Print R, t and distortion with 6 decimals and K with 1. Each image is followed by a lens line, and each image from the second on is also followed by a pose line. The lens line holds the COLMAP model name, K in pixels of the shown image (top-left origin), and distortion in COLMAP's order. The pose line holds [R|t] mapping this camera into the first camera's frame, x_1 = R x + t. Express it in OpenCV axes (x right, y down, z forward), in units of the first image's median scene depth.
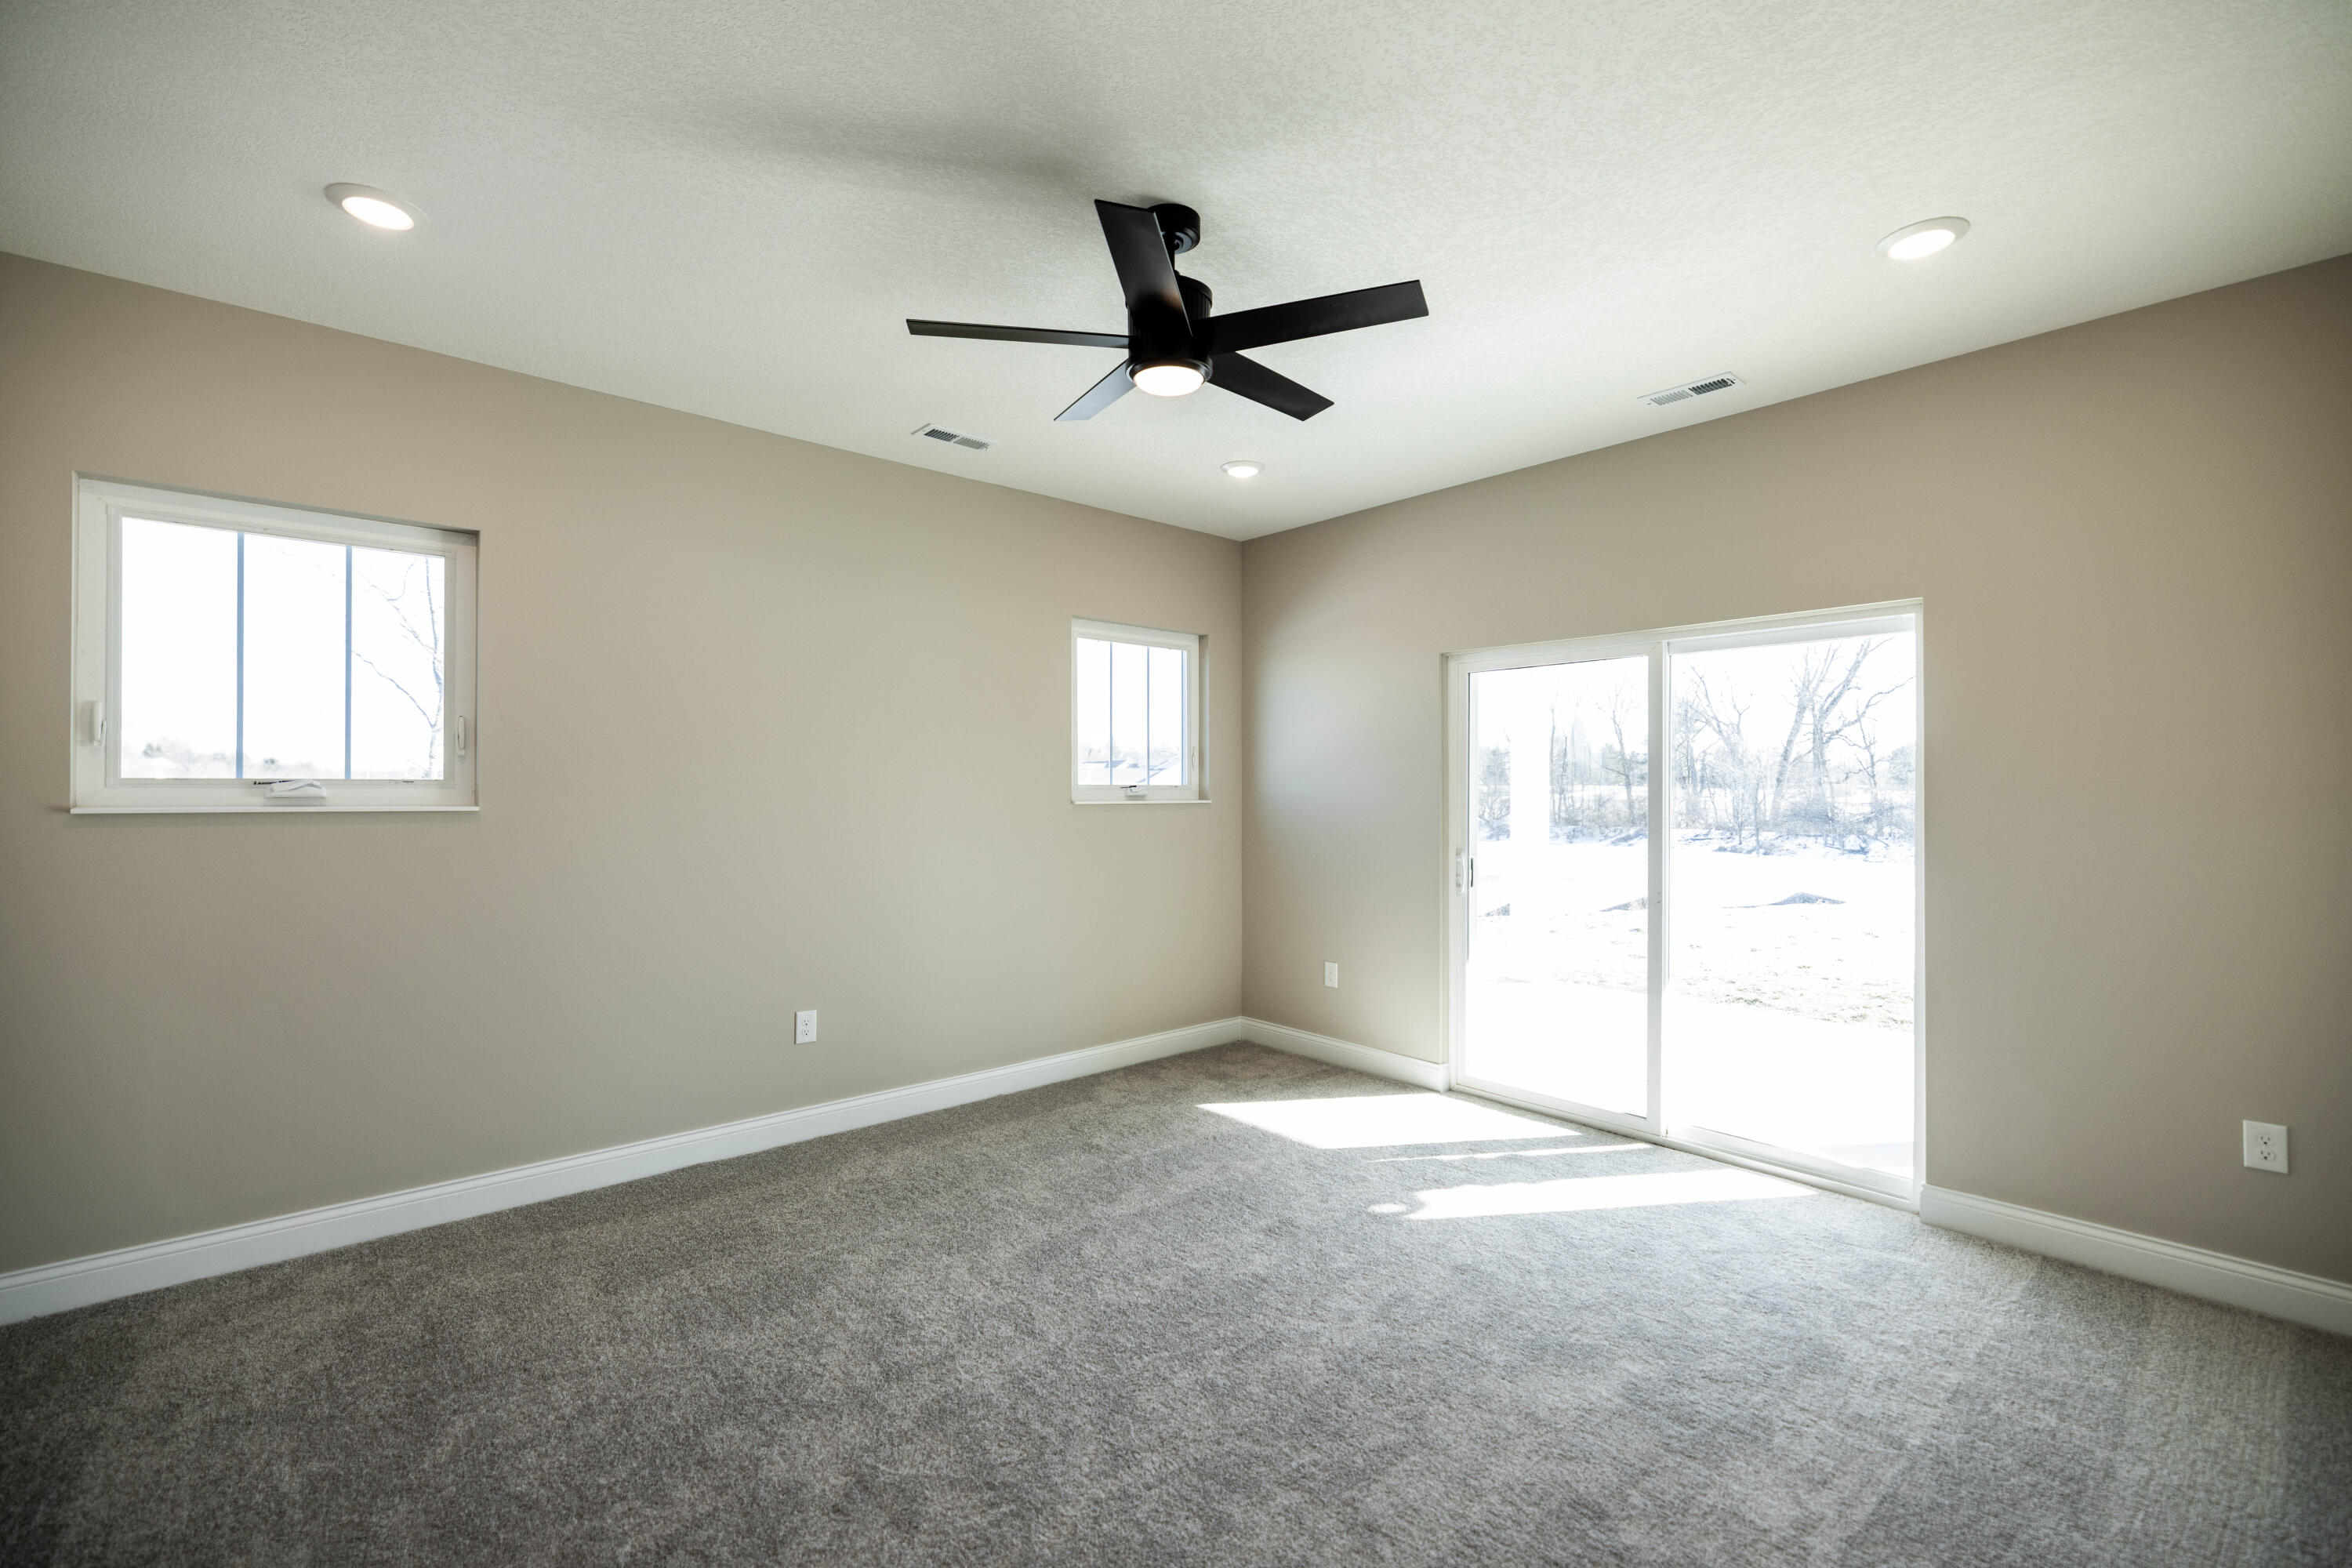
lens RADIAL K [[977.7, 0, 1176.0], [0, 977.7, 784.0], [0, 0, 1]] dist [0.000814, -0.000357]
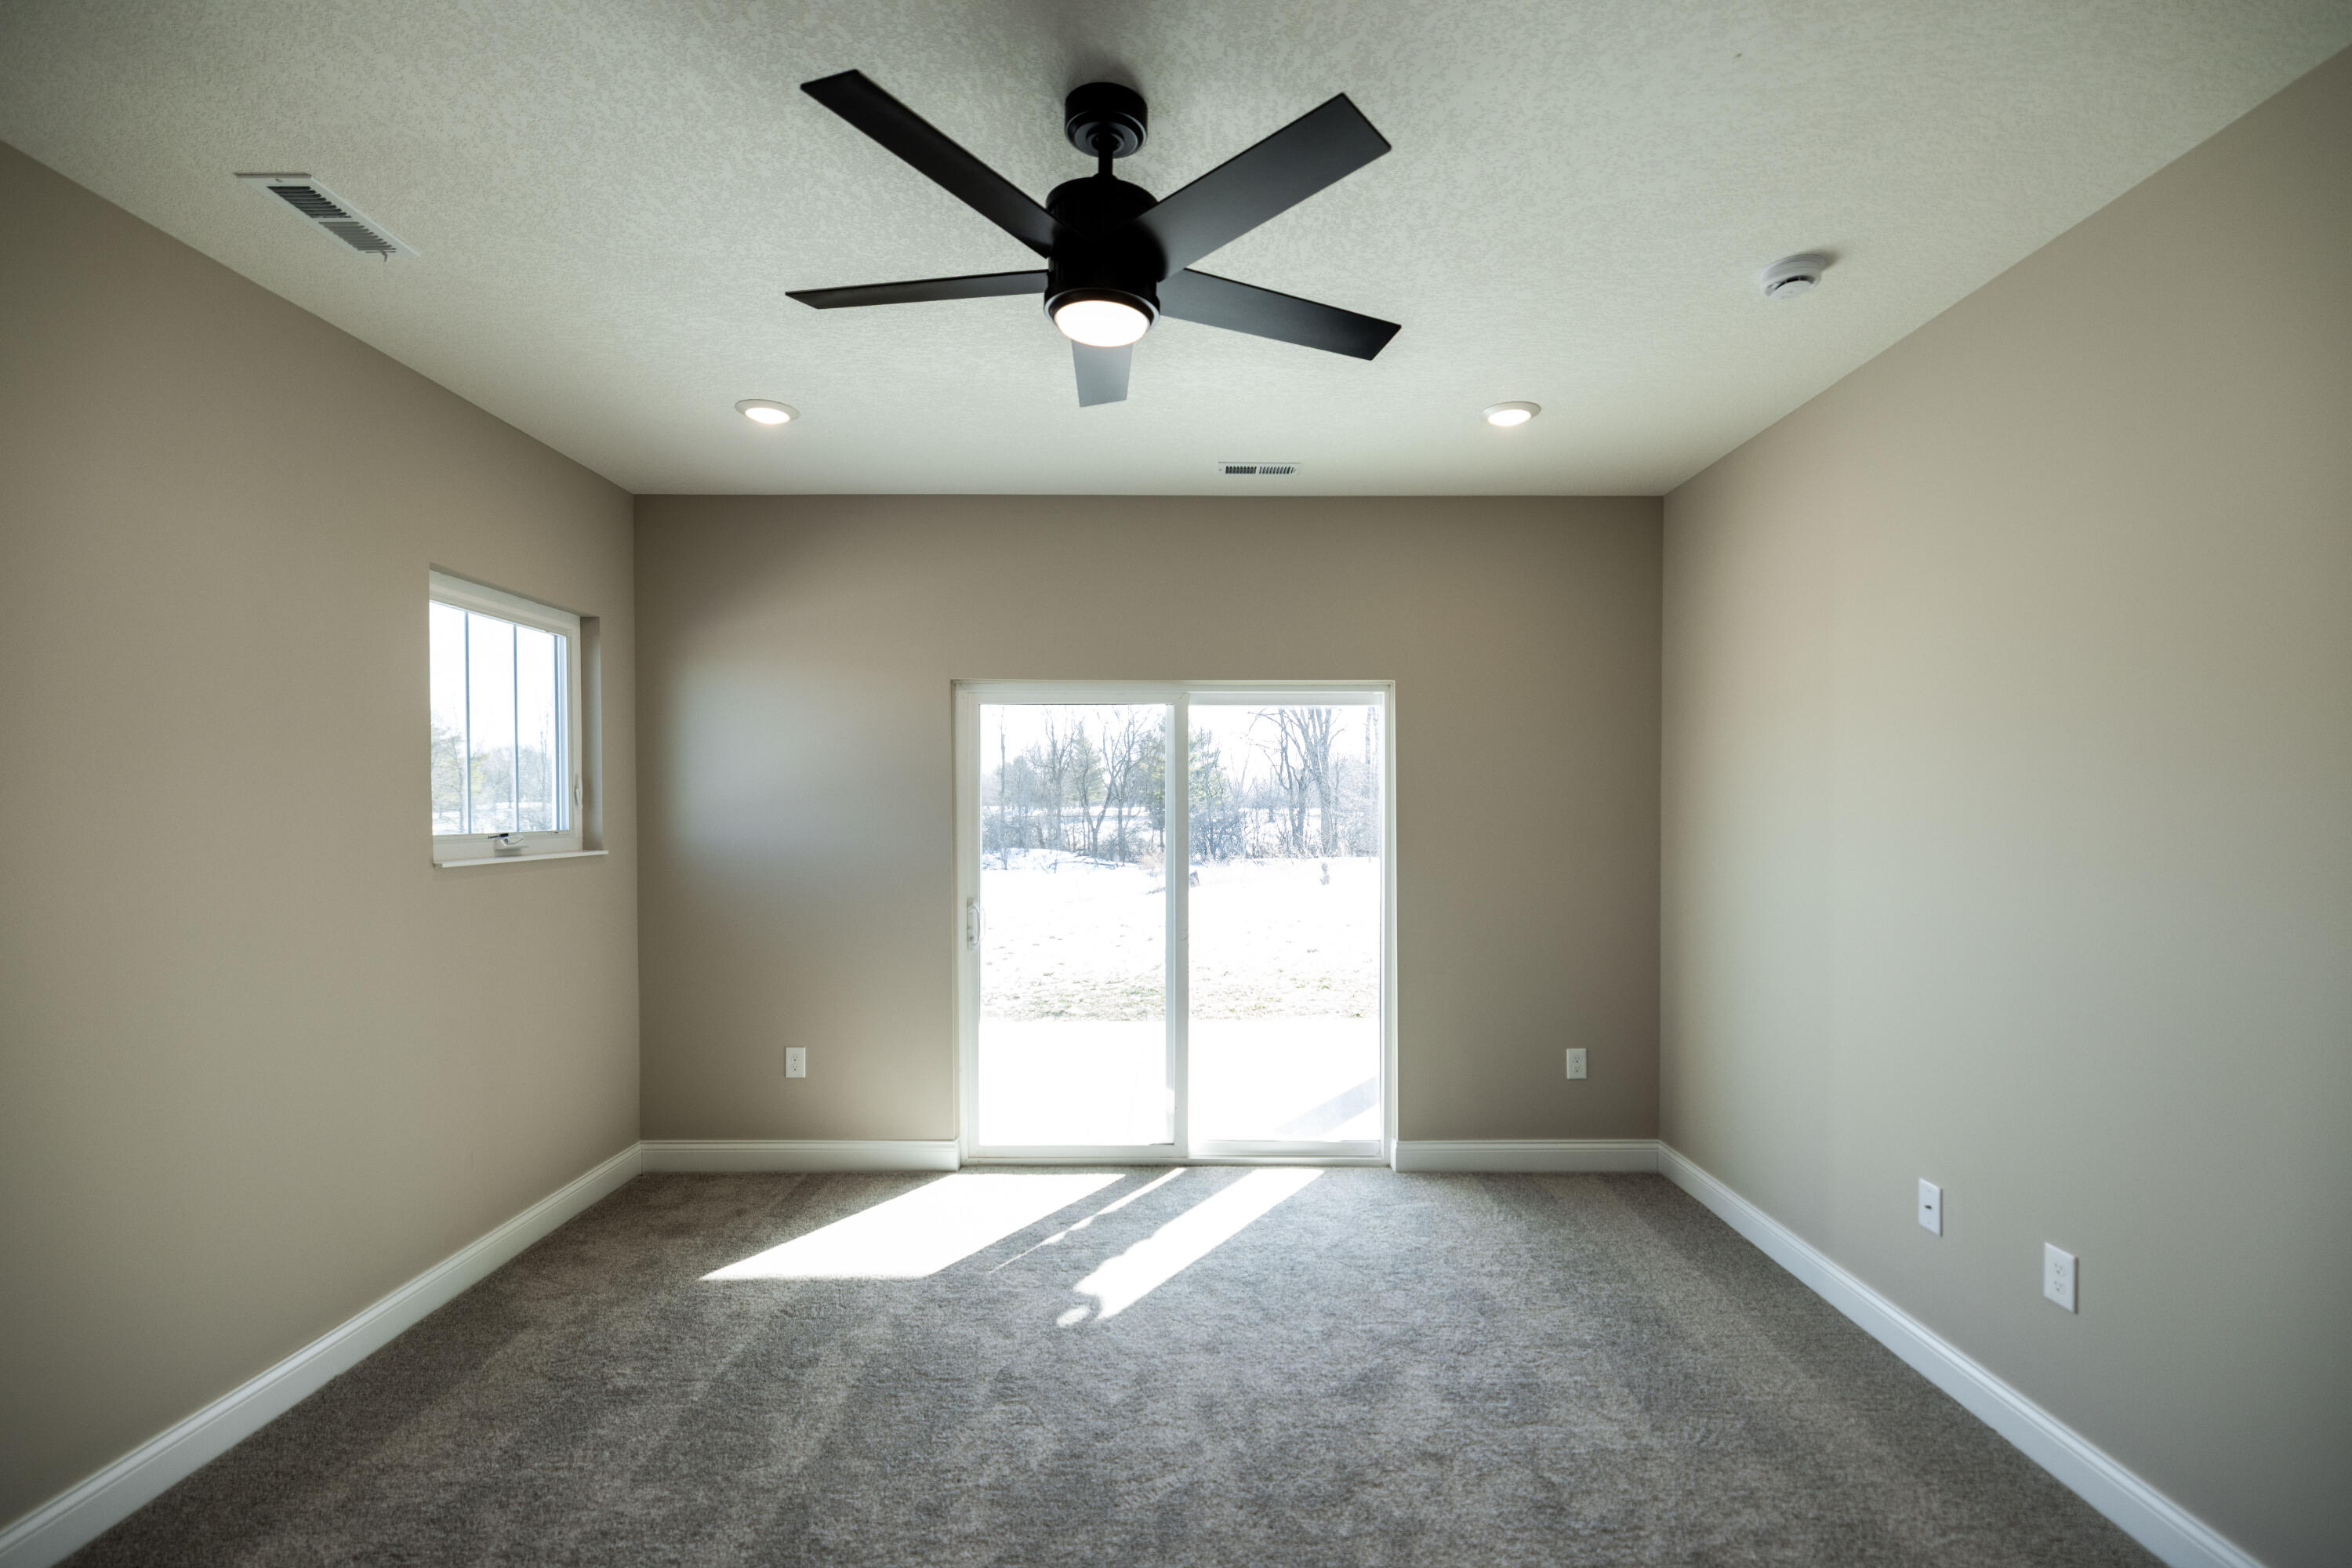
lens RADIAL K [[1035.9, 0, 1176.5], [0, 1035.9, 822.6], [0, 0, 1]] dist [0.004471, 0.000259]
pose [[0.667909, -0.014587, 0.744100, -0.356824], [-0.002142, 0.999766, 0.021522, -0.030195], [-0.744240, -0.015969, 0.667721, 0.263488]]
